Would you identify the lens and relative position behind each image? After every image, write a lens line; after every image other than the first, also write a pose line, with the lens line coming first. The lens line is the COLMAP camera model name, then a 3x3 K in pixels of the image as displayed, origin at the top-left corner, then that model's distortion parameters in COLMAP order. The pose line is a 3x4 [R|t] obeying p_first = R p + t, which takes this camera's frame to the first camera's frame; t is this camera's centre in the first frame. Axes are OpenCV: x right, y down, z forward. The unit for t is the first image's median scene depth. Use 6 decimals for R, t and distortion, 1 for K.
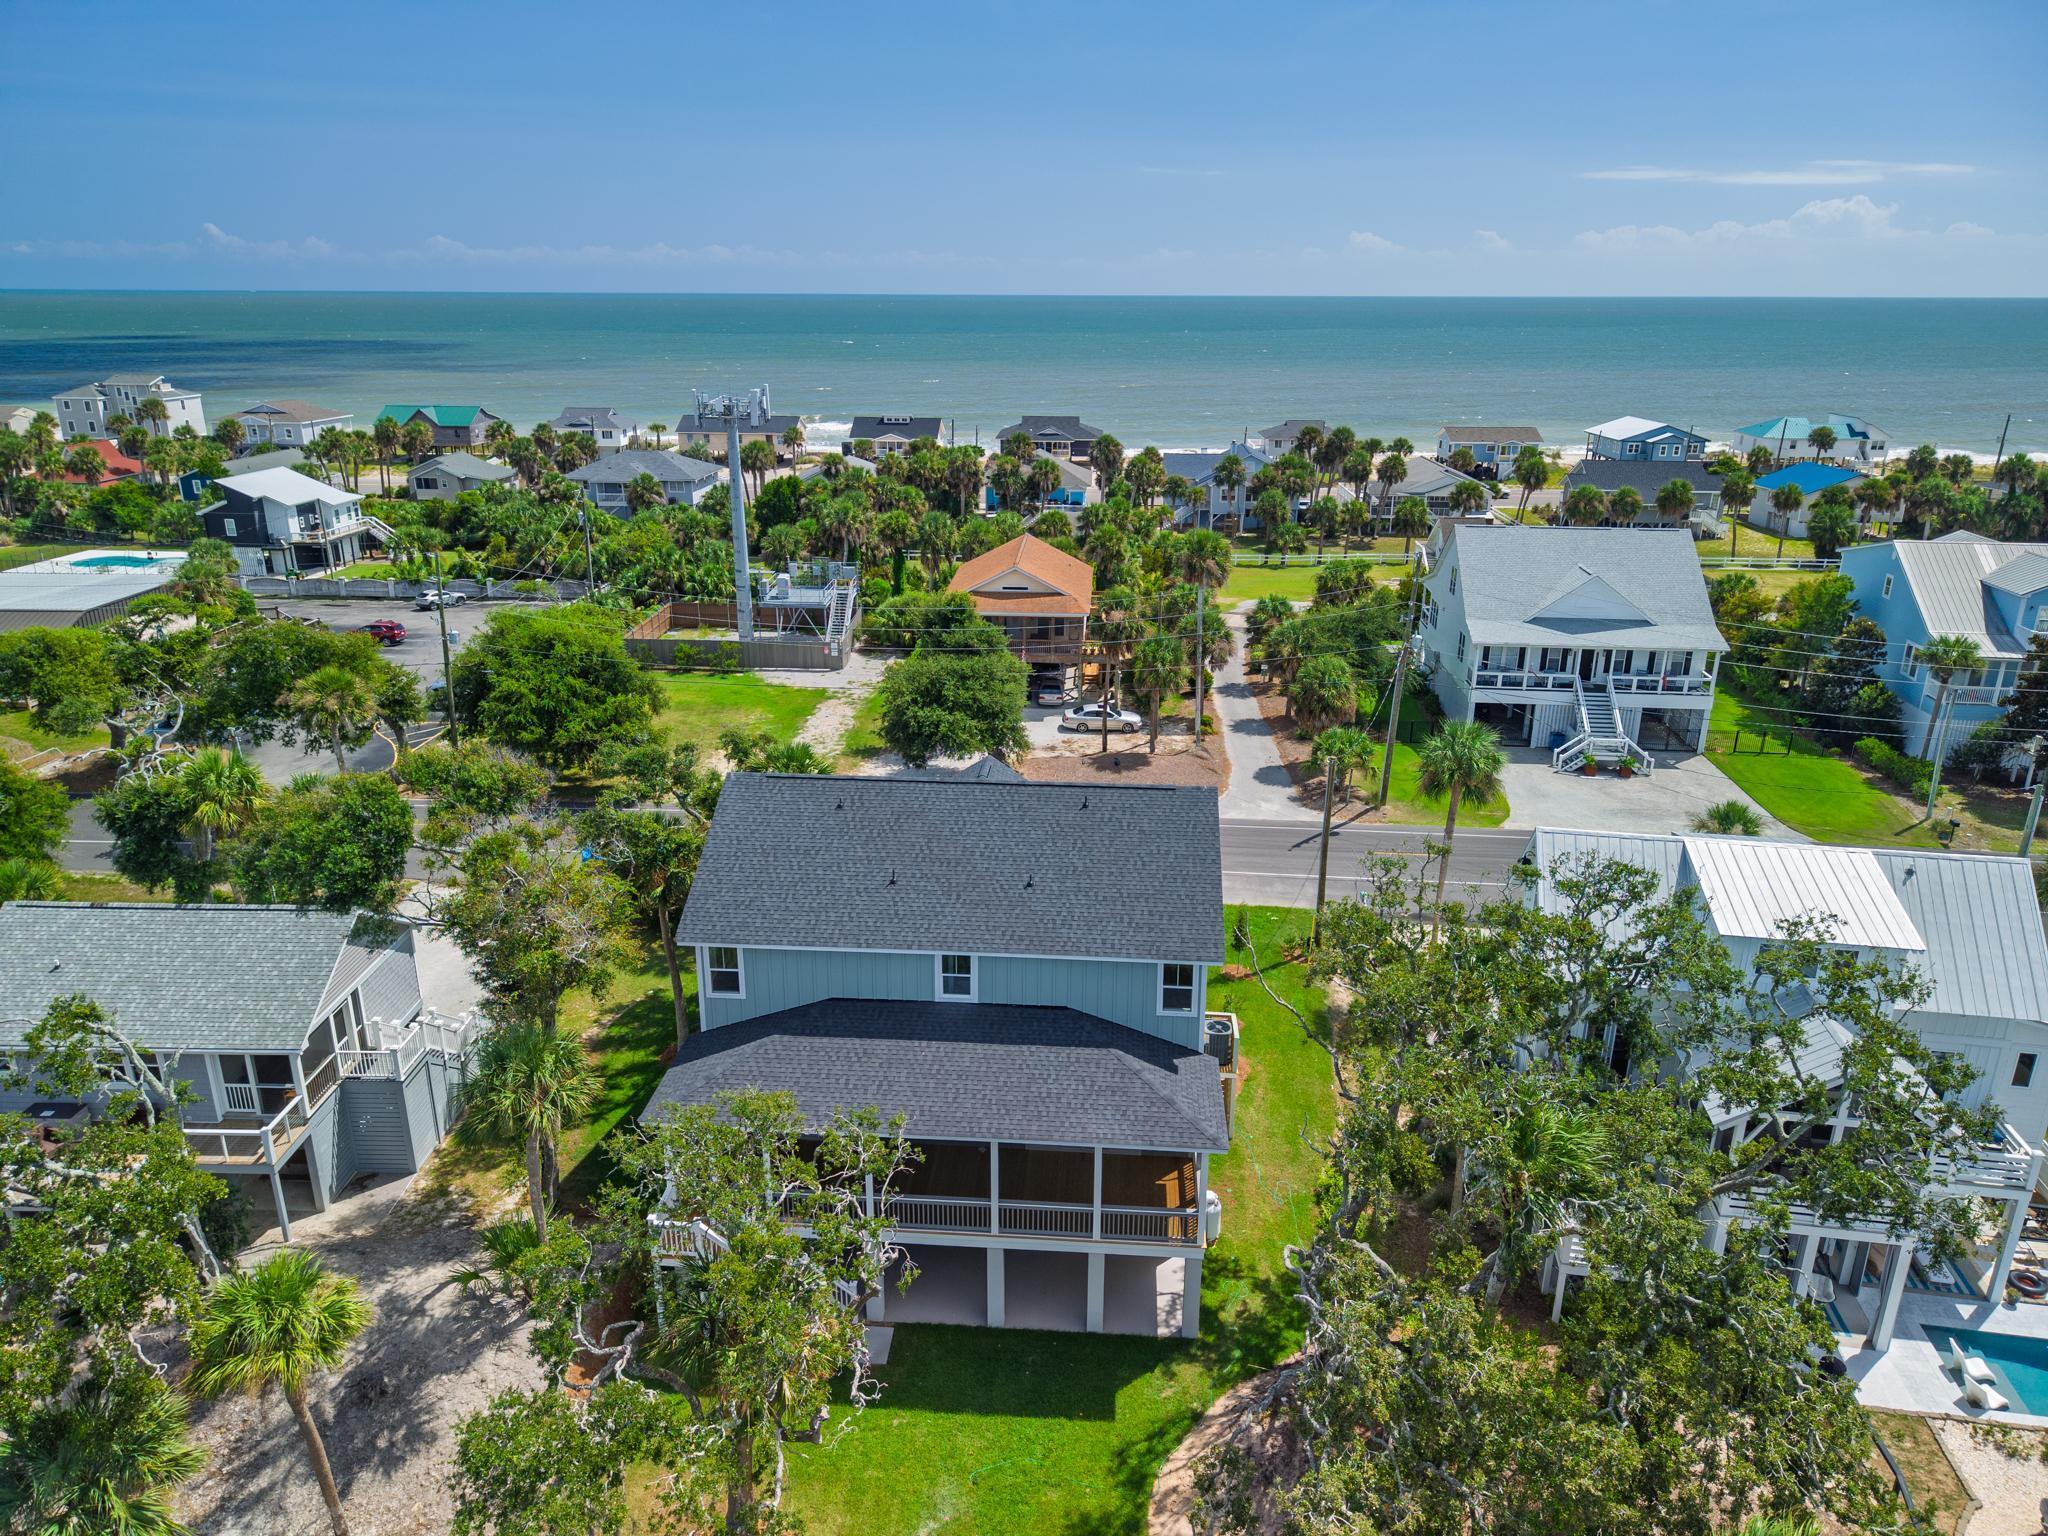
lens RADIAL K [[1359.6, 0, 1015.2], [0, 1359.6, 767.4], [0, 0, 1]] dist [0.021357, -0.024858]
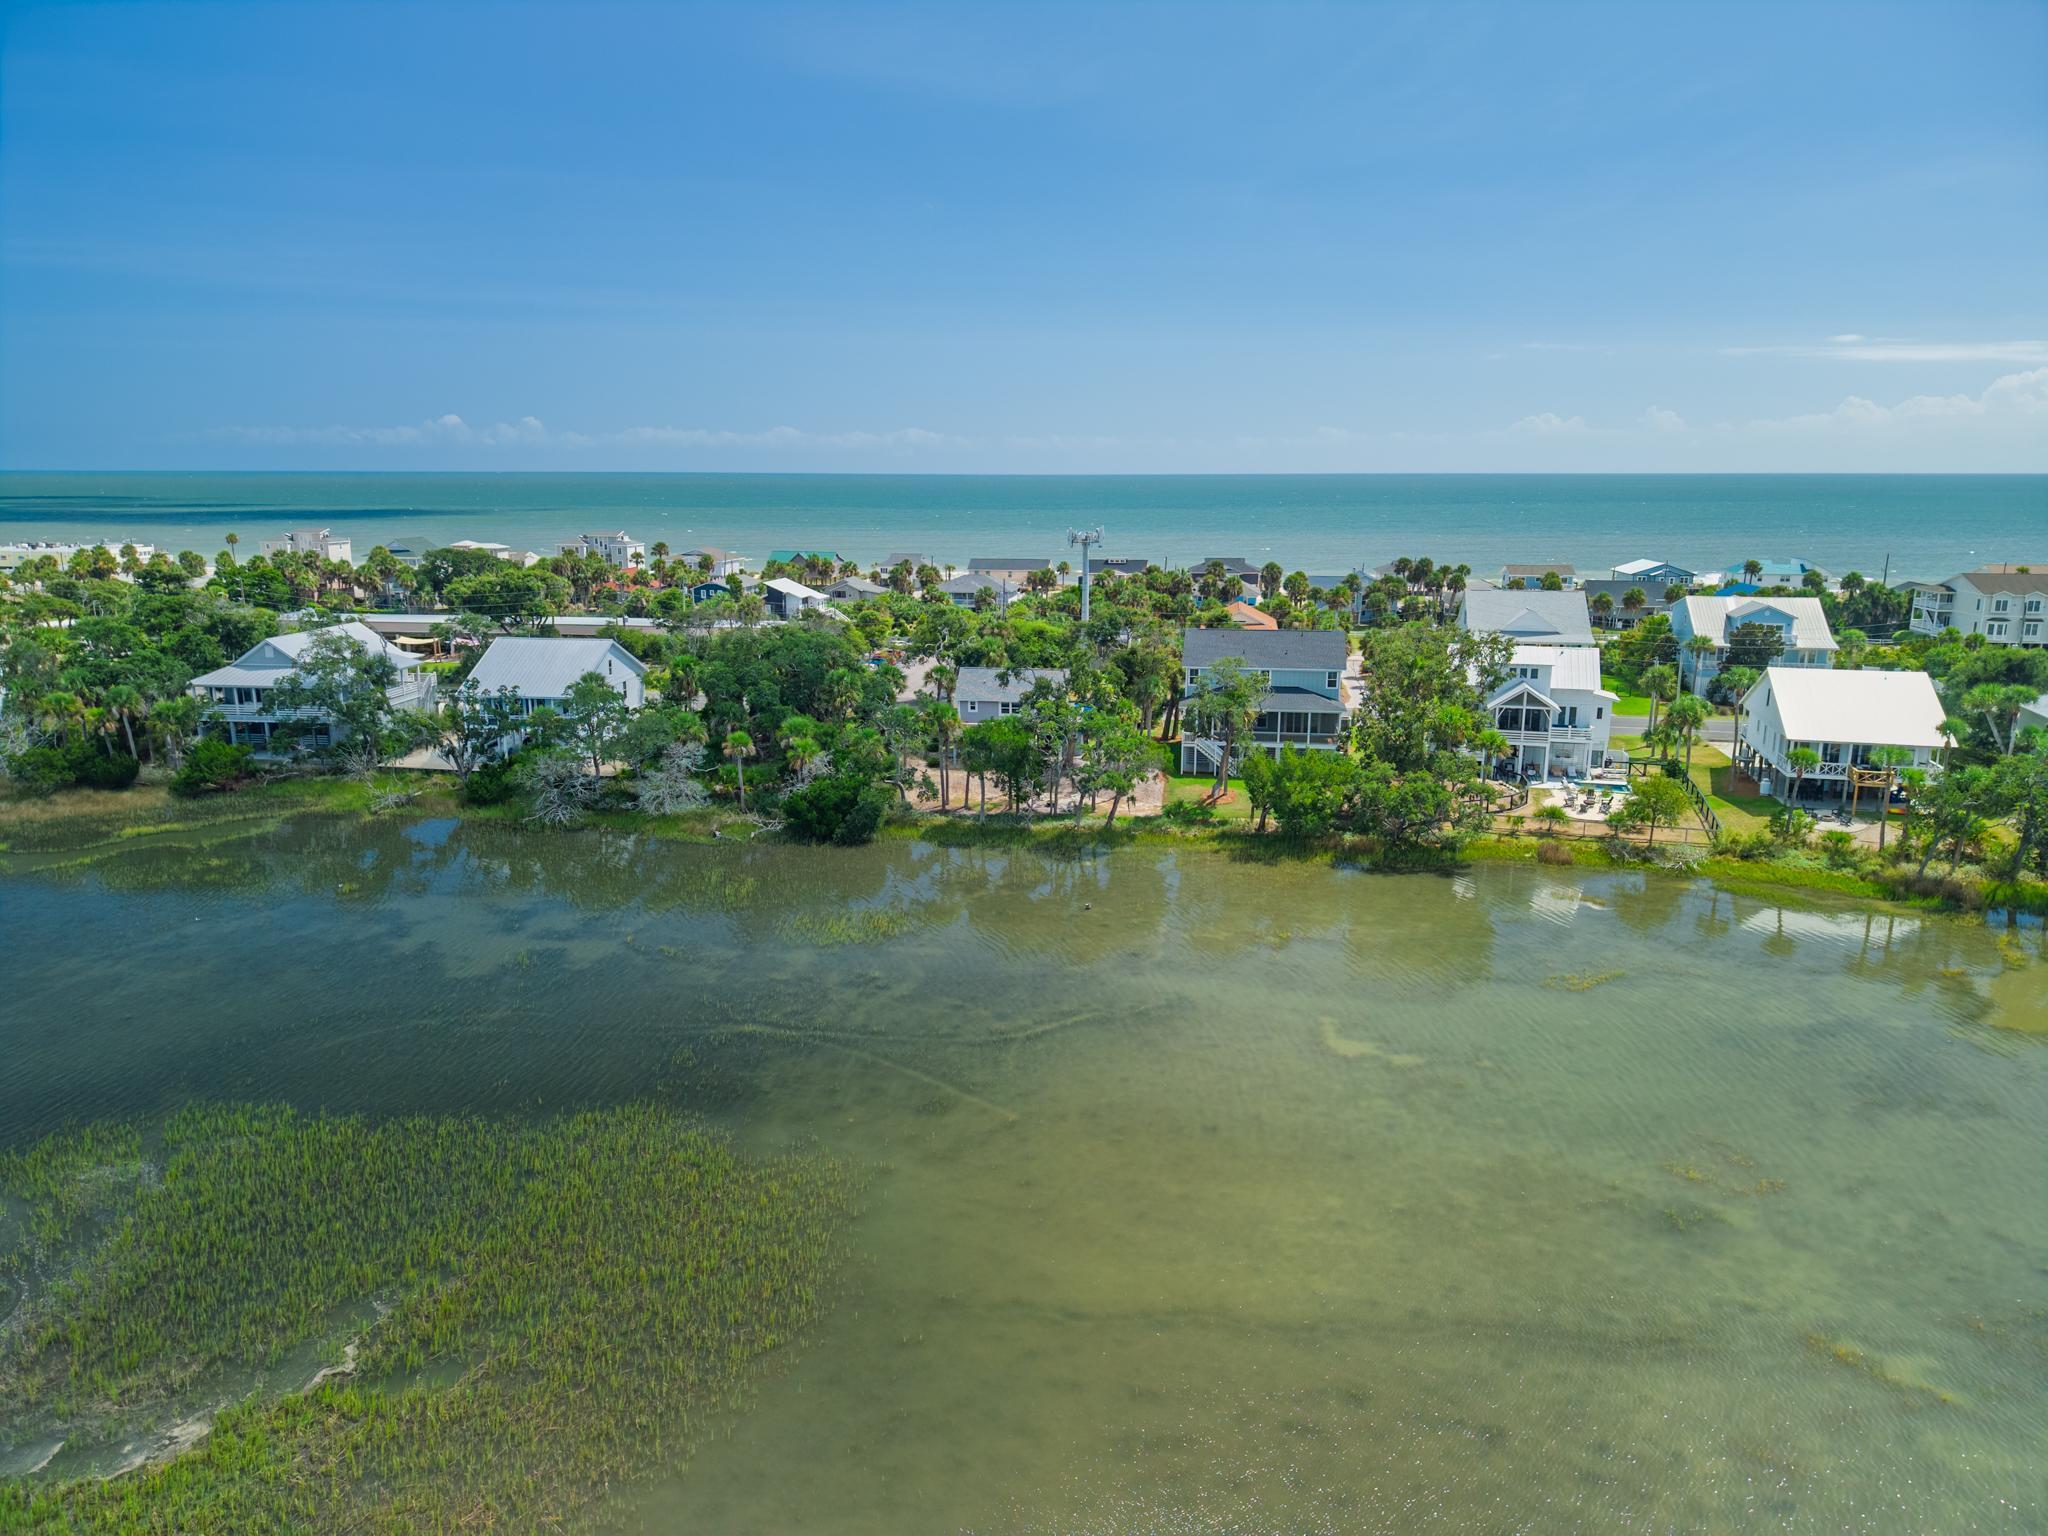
lens RADIAL K [[1359.6, 0, 1015.2], [0, 1359.6, 767.4], [0, 0, 1]] dist [0.021357, -0.024858]
pose [[0.995766, 0.014220, -0.090813, -0.137309], [-0.025033, 0.992571, -0.119062, 0.311470], [0.088445, 0.120831, 0.988725, -0.928994]]
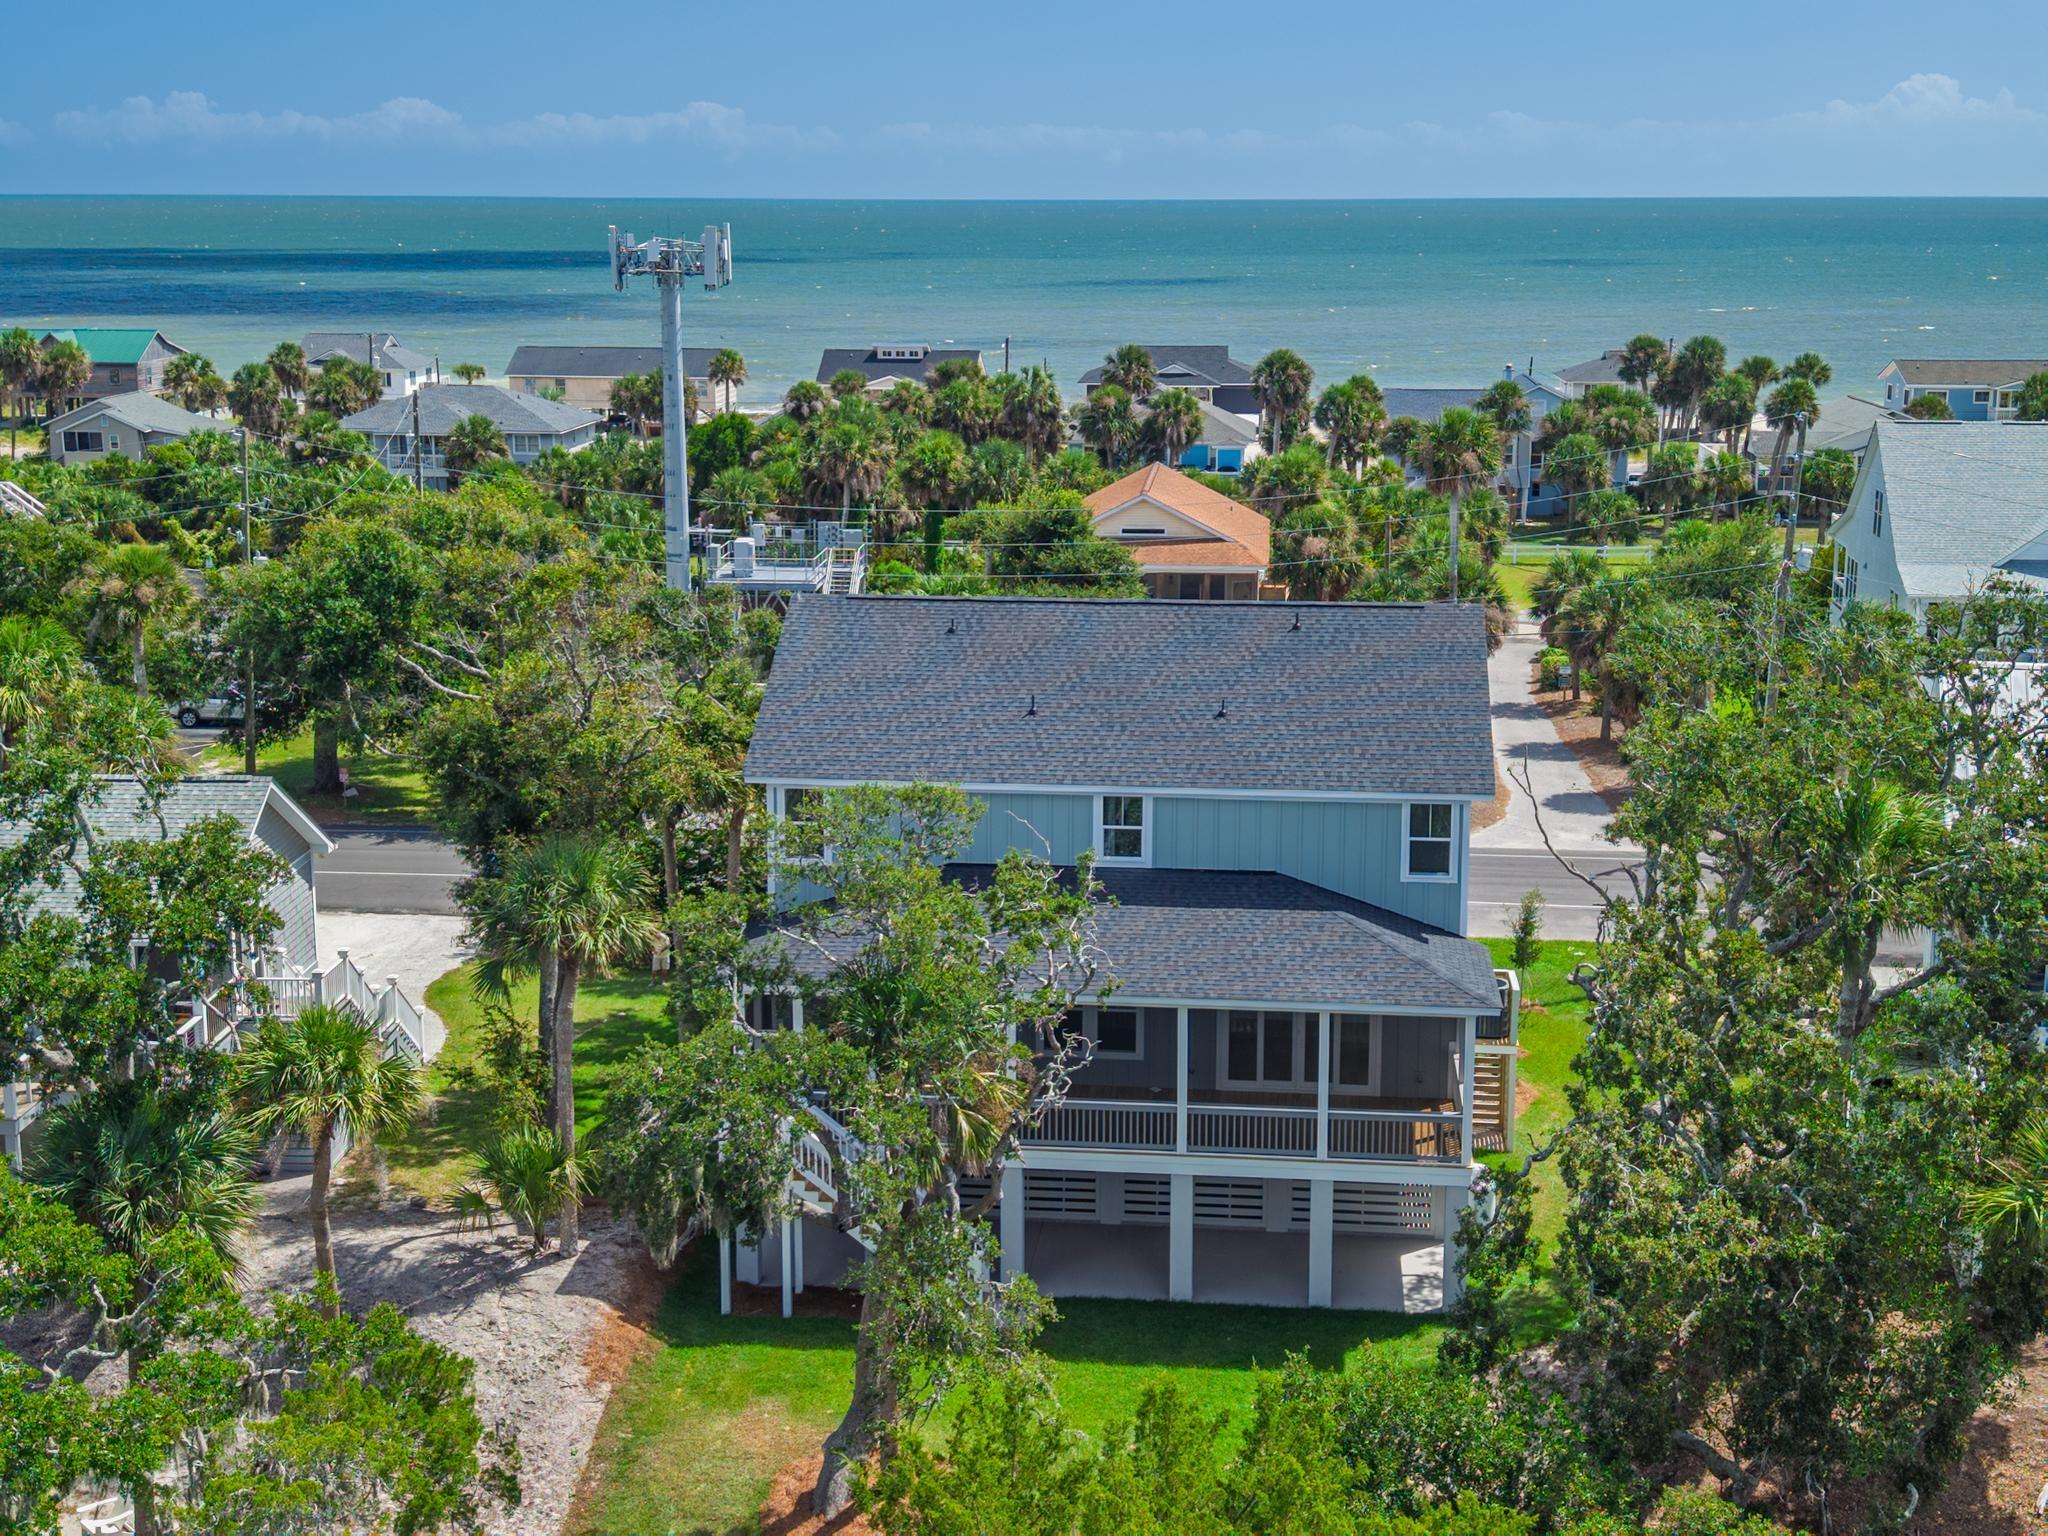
lens RADIAL K [[2688.2, 0, 994.6], [0, 2688.2, 765.2], [0, 0, 1]] dist [0.104907, -0.345254]
pose [[0.999430, 0.004289, -0.033494, -0.024598], [-0.008452, 0.992101, -0.125156, 0.116108], [0.032693, 0.125367, 0.991572, -0.166718]]
